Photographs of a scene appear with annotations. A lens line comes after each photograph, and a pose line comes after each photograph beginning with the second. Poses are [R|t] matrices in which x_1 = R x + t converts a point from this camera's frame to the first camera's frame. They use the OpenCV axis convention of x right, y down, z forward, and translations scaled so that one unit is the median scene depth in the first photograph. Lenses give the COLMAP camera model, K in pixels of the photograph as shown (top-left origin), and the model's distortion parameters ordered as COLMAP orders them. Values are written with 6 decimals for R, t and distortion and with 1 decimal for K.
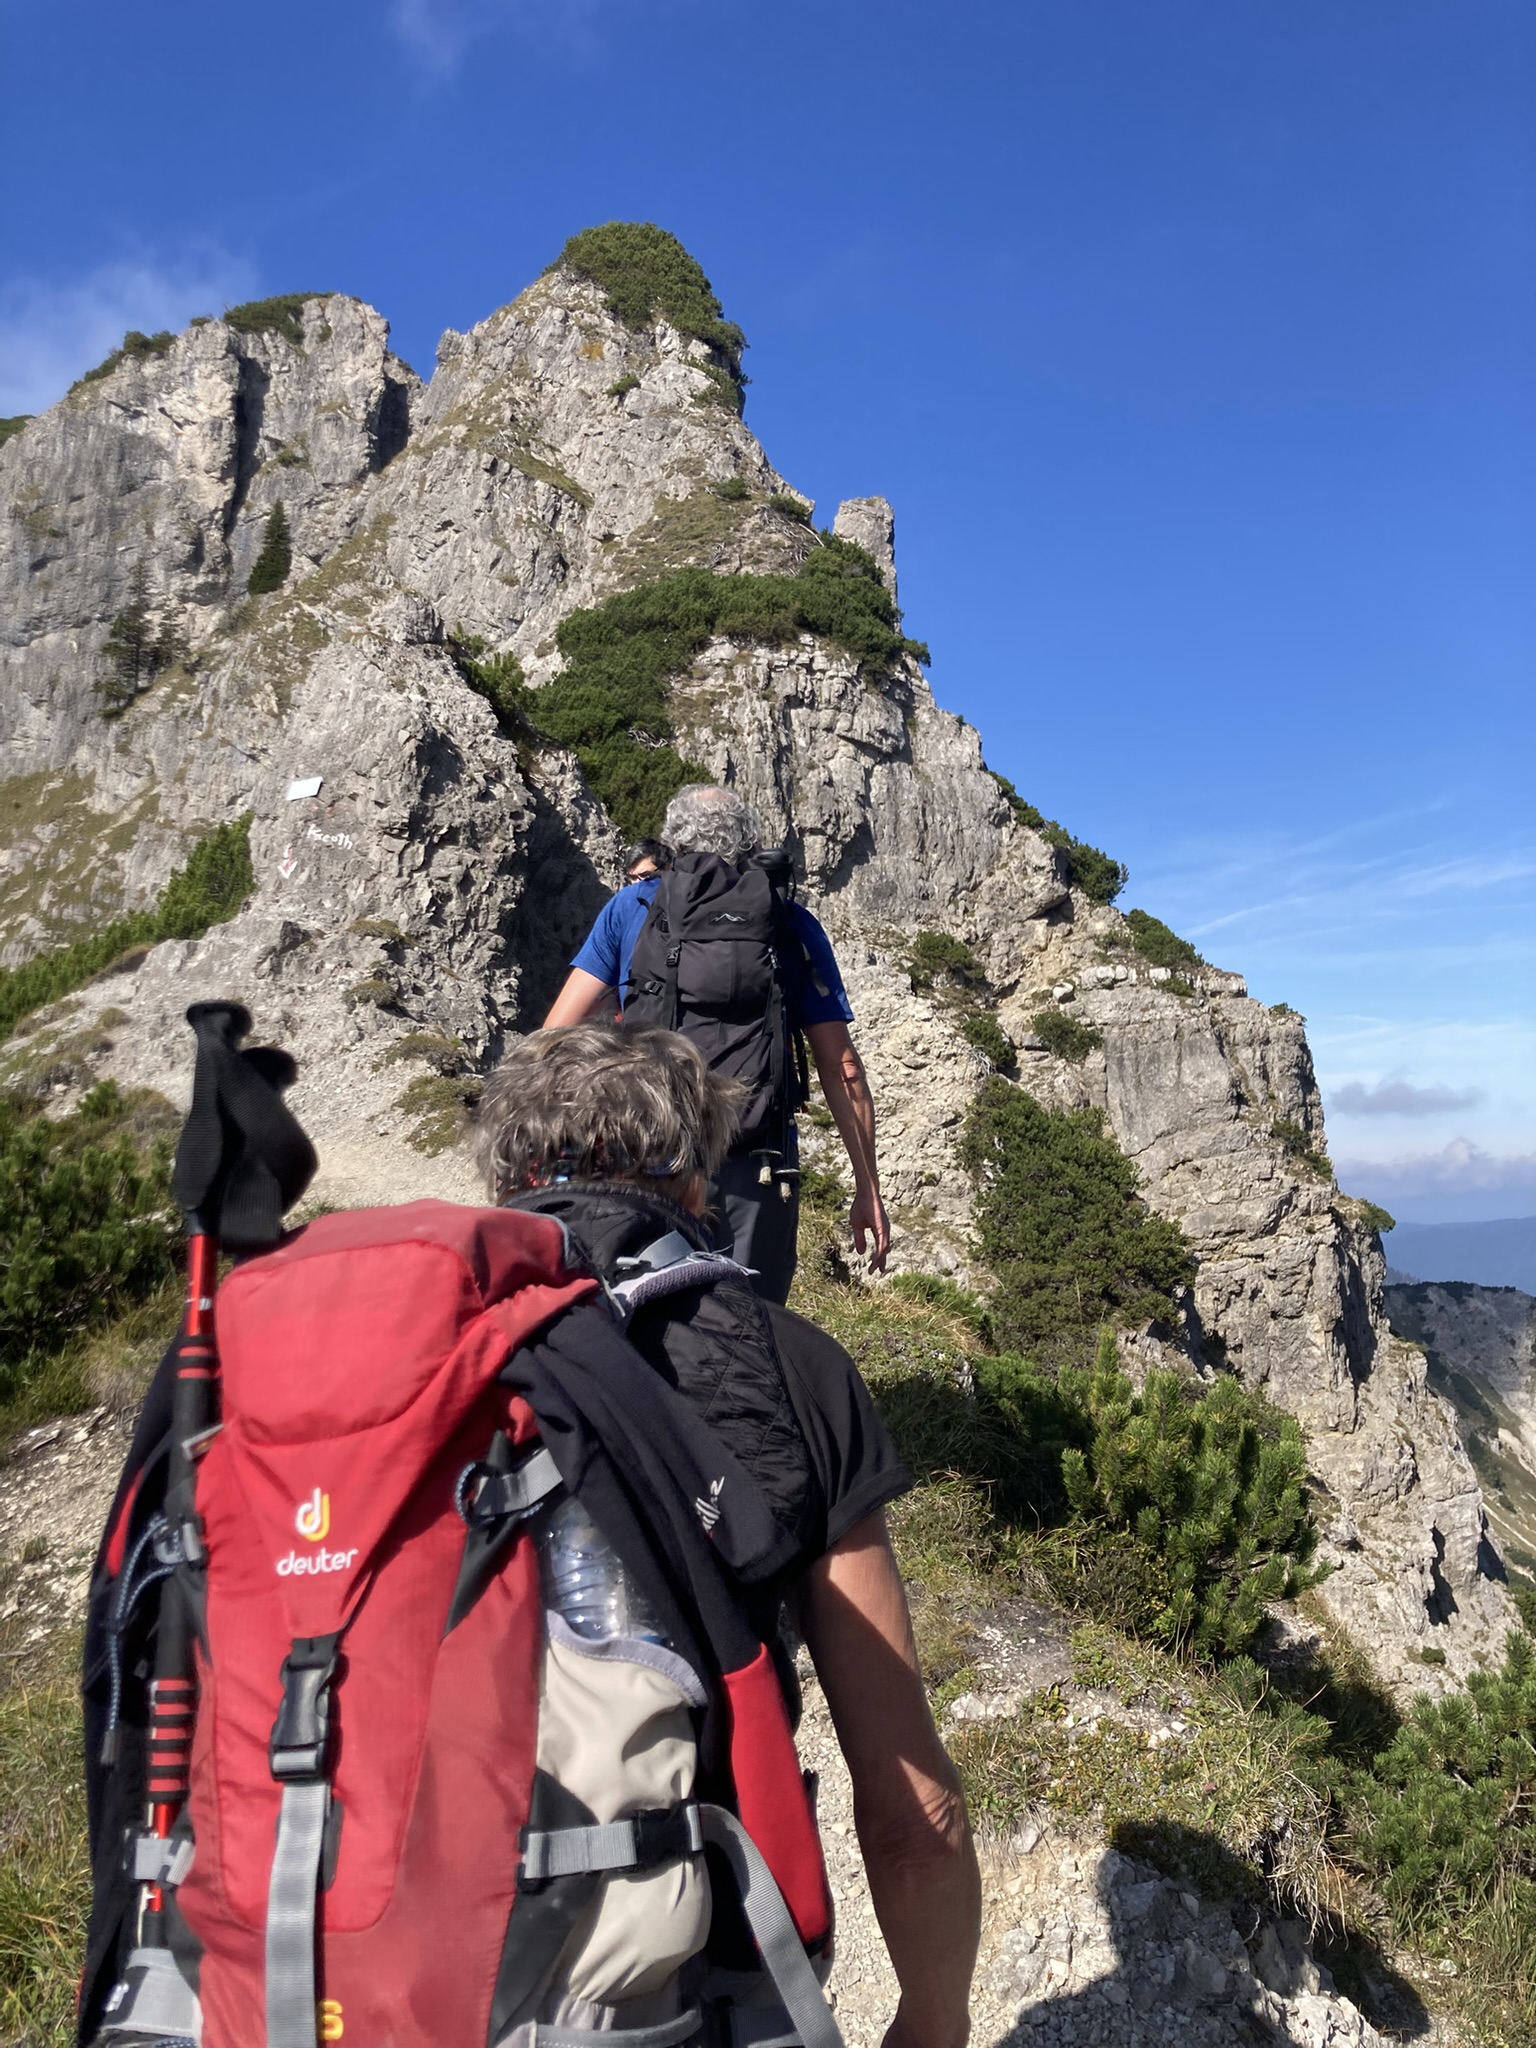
lens RADIAL K [[1703.8, 0, 782.5], [0, 1703.8, 1011.7], [0, 0, 1]] dist [0.029339, -0.023102]
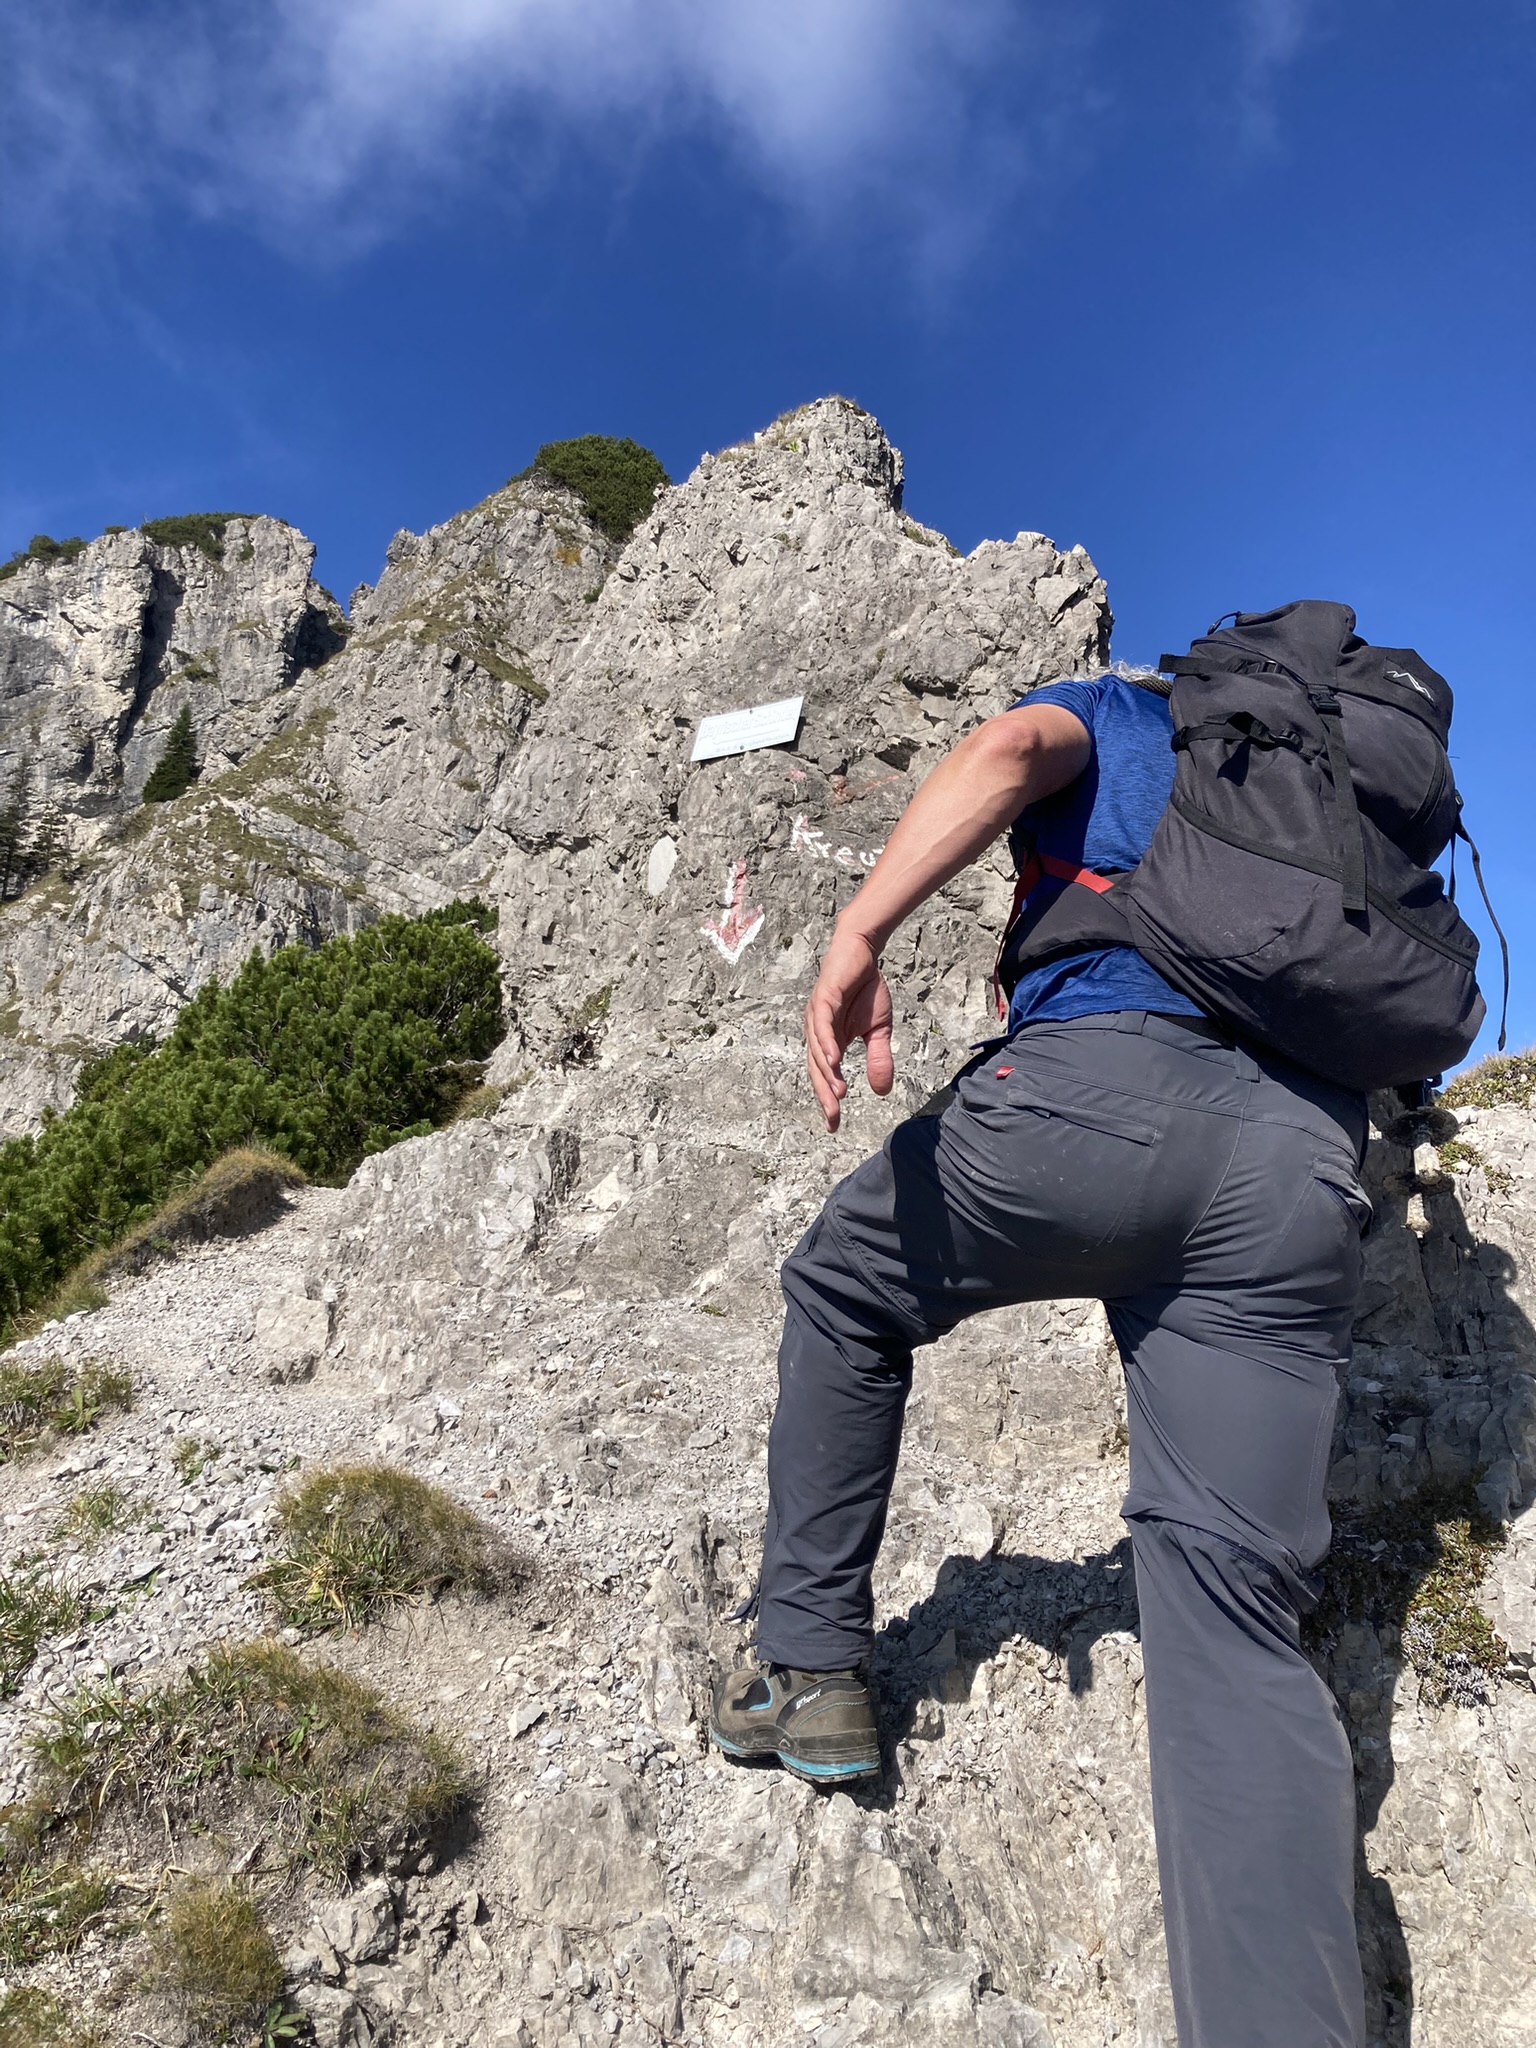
lens RADIAL K [[1703.8, 0, 748.5], [0, 1703.8, 1025.1], [0, 0, 1]] dist [0.029339, -0.023102]
pose [[0.996067, 0.059437, 0.065704, -0.058508], [-0.048658, 0.986722, -0.154958, -0.003363], [-0.074041, 0.151151, 0.985734, 0.130536]]
